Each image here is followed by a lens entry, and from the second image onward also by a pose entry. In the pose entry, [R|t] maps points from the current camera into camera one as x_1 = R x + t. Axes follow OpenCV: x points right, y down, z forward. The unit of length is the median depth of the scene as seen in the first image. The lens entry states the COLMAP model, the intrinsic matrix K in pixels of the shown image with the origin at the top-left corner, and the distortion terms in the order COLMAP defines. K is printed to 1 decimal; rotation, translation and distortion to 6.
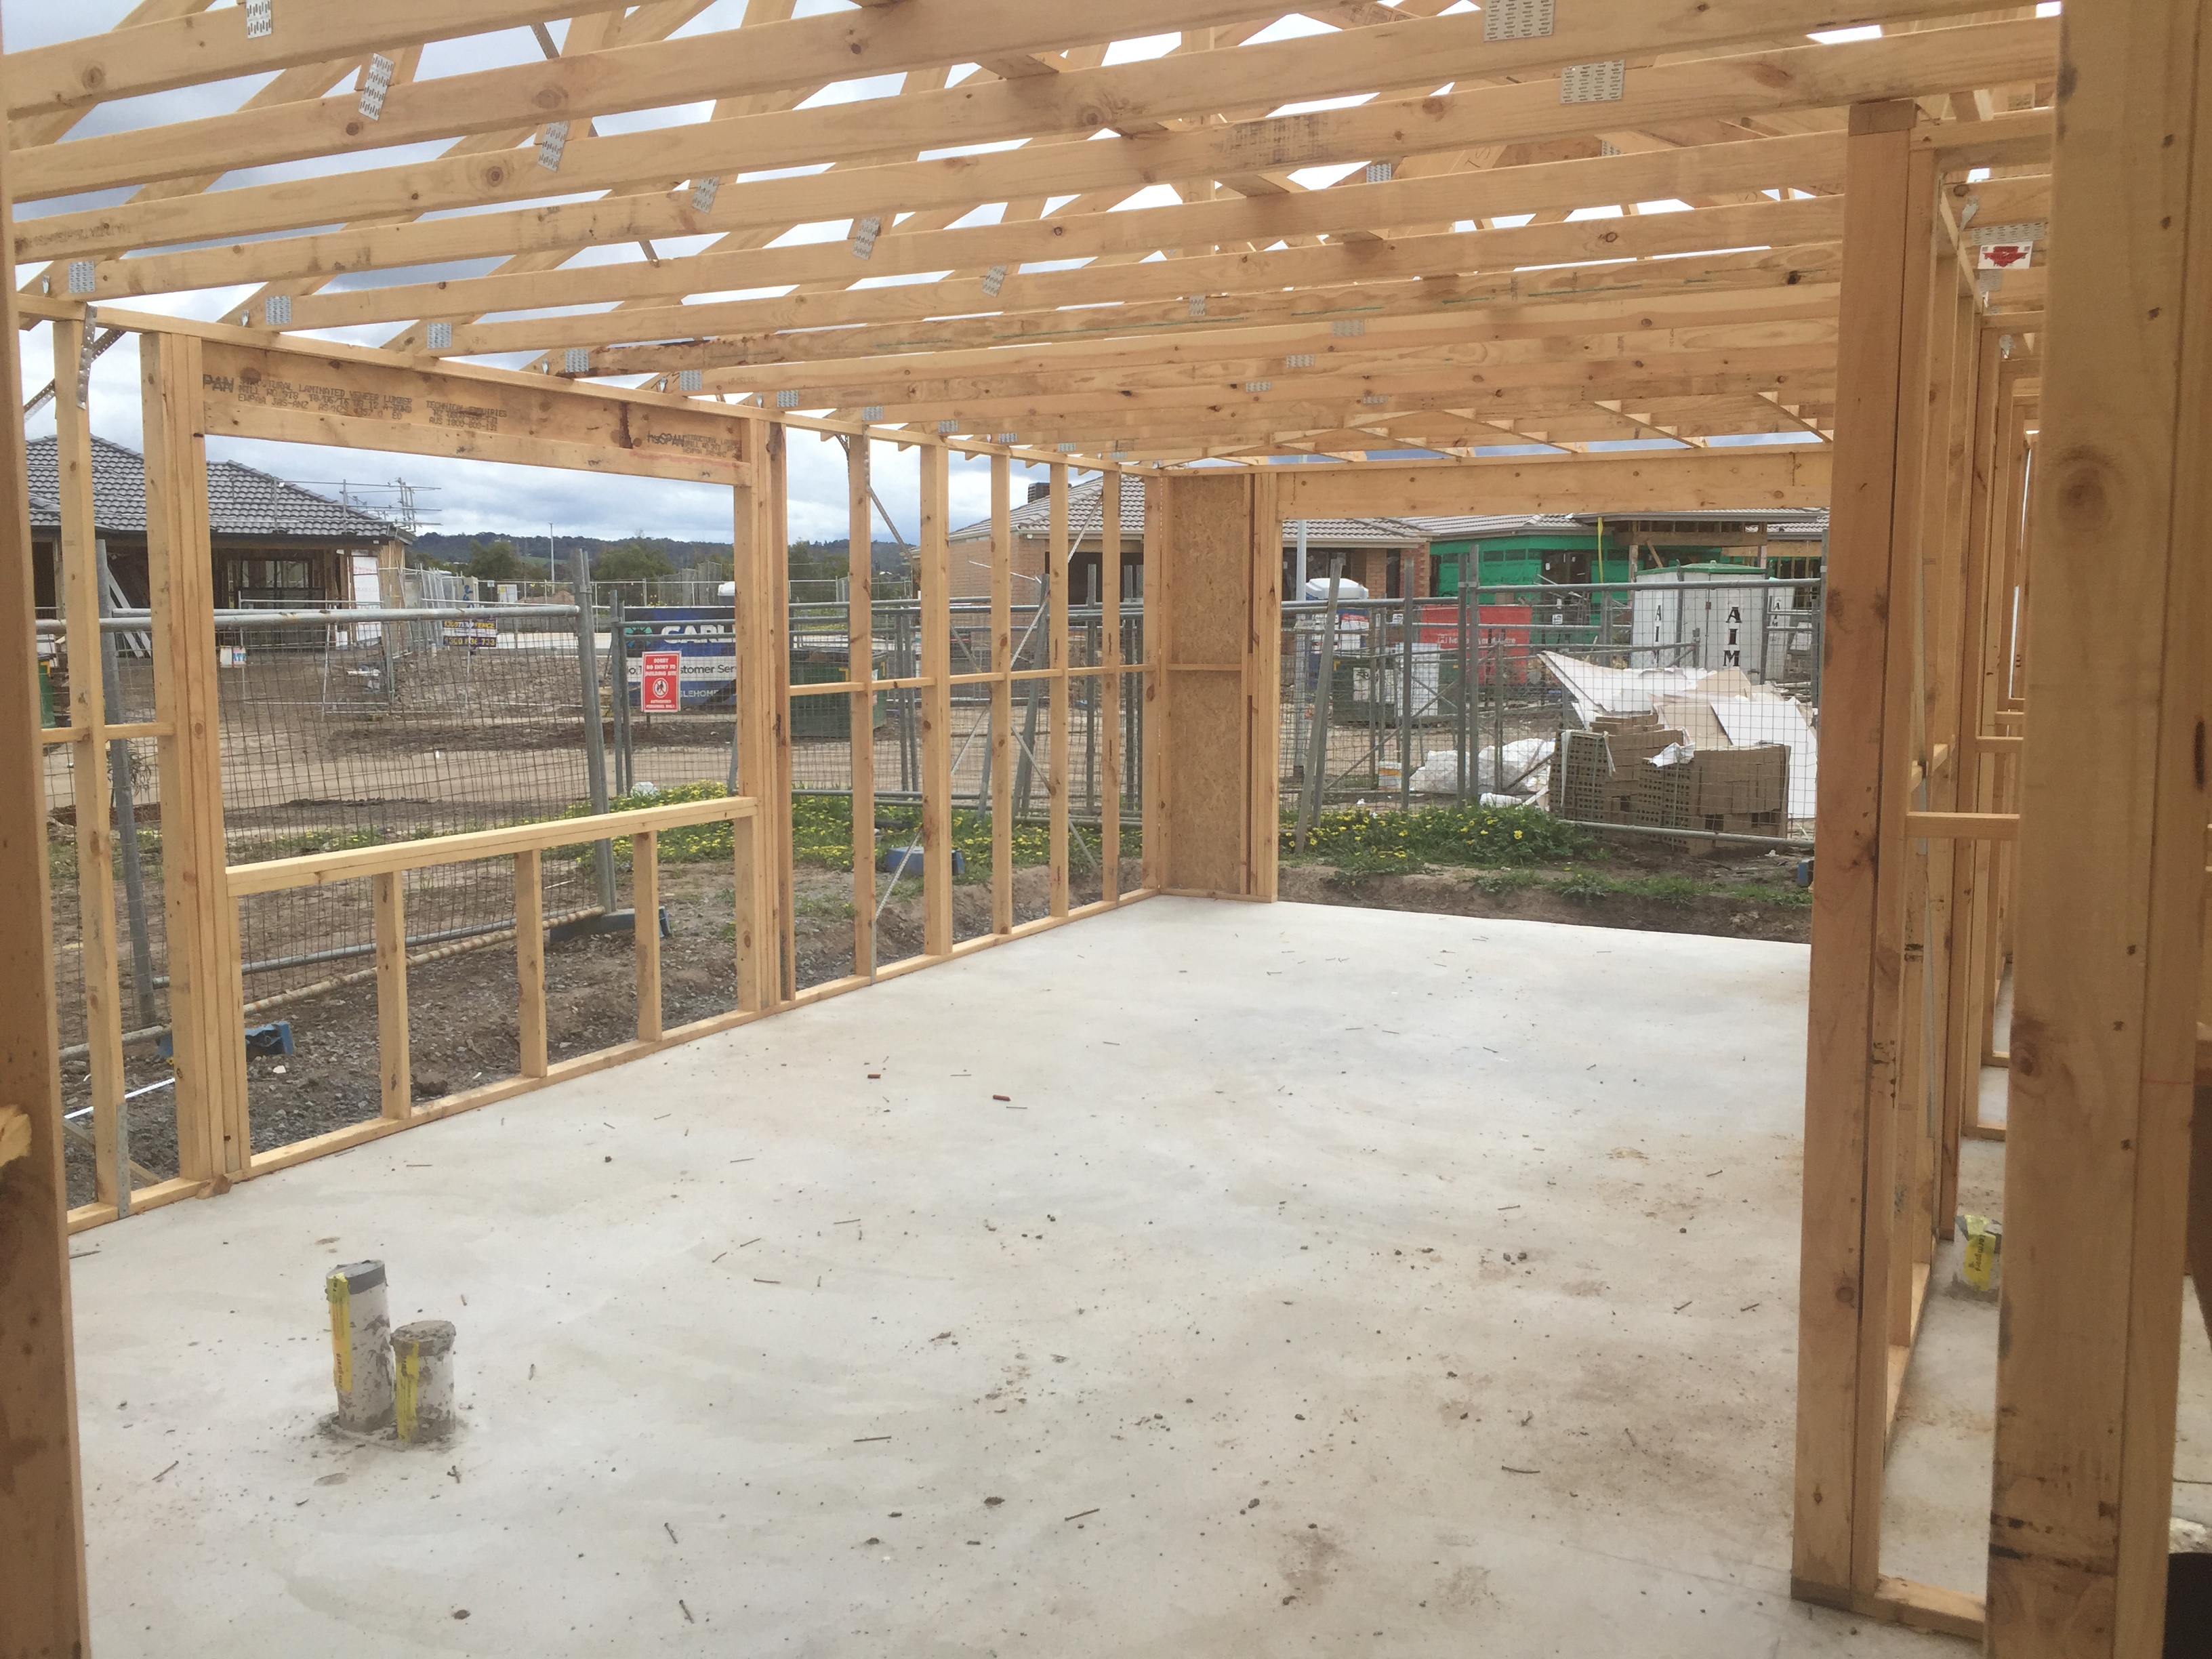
lens RADIAL K [[1890.3, 0, 1096.1], [0, 1890.3, 792.6], [0, 0, 1]] dist [0.079630, -0.099368]
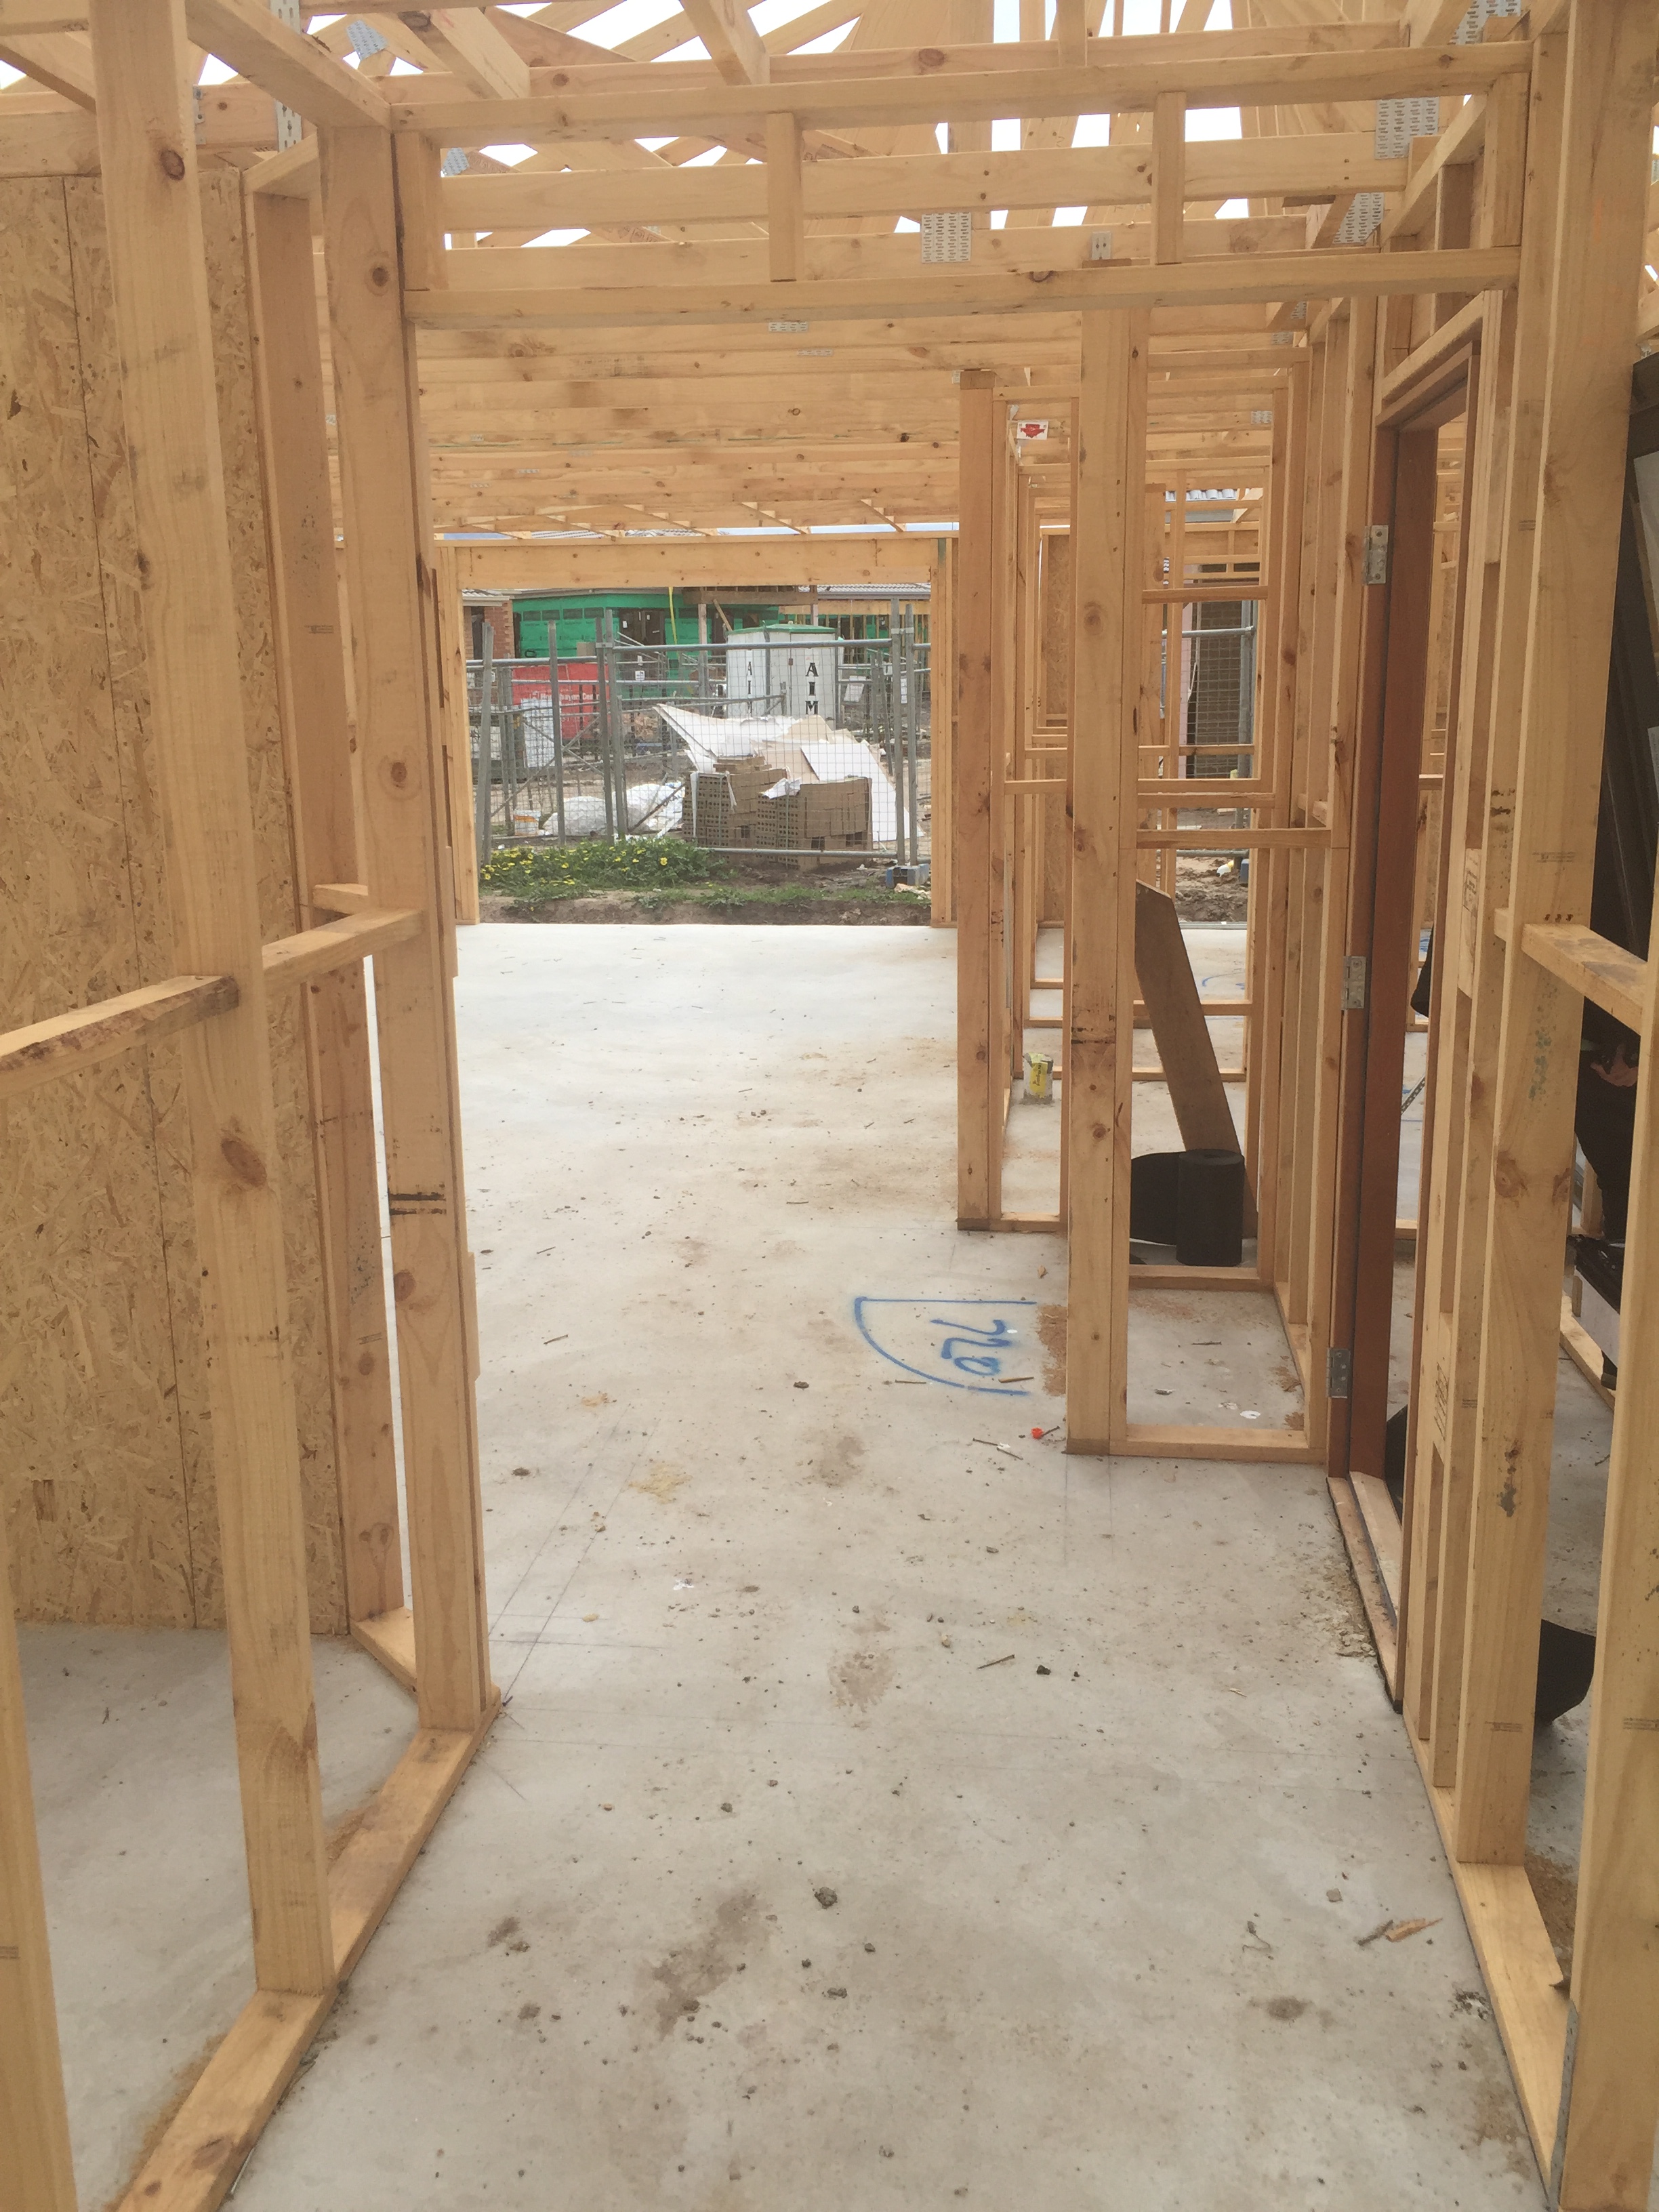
lens RADIAL K [[1890.3, 0, 842.1], [0, 1890.3, 1064.4], [0, 0, 1]] dist [0.079630, -0.099368]
pose [[0.937512, -0.085968, 0.337167, -0.105237], [0.048425, 0.991804, 0.118235, 0.017447], [-0.344568, -0.094520, 0.933991, -0.195480]]
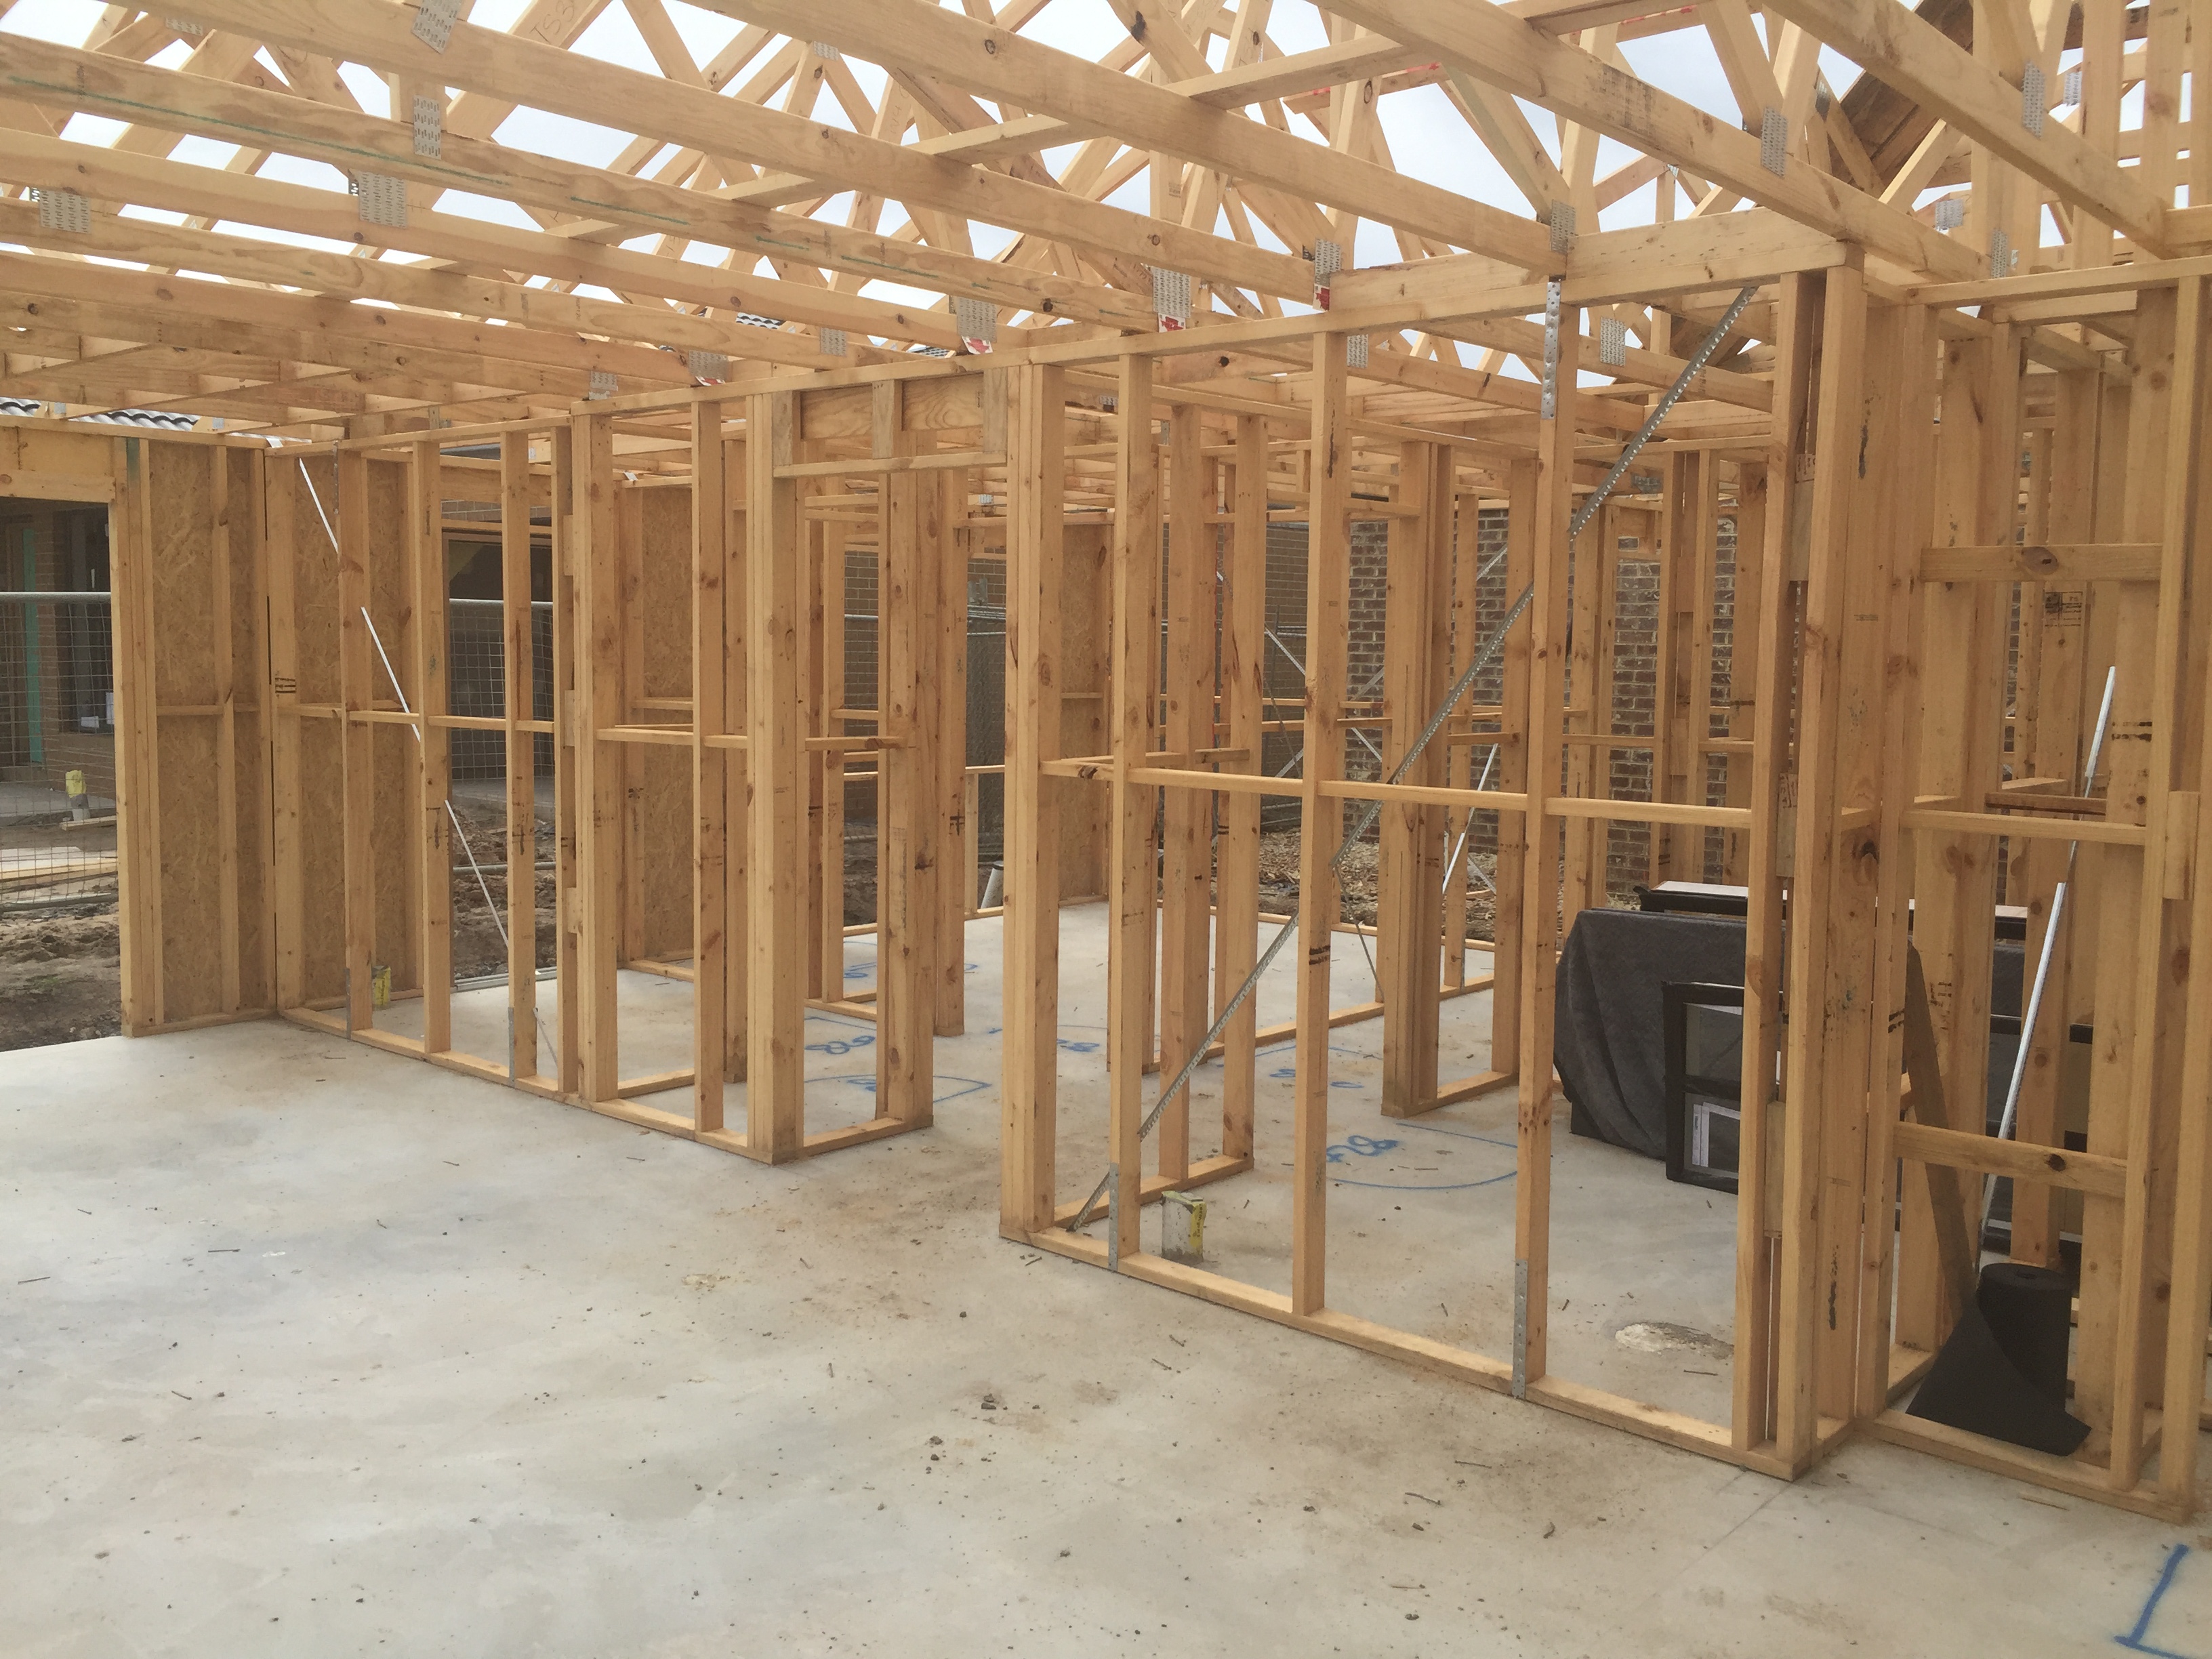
lens RADIAL K [[1890.3, 0, 1096.1], [0, 1890.3, 792.6], [0, 0, 1]] dist [0.079630, -0.099368]
pose [[0.241992, -0.074856, 0.967387, -0.282102], [0.078753, 0.995245, 0.057311, -0.035428], [-0.967077, 0.062316, 0.246736, 0.360747]]
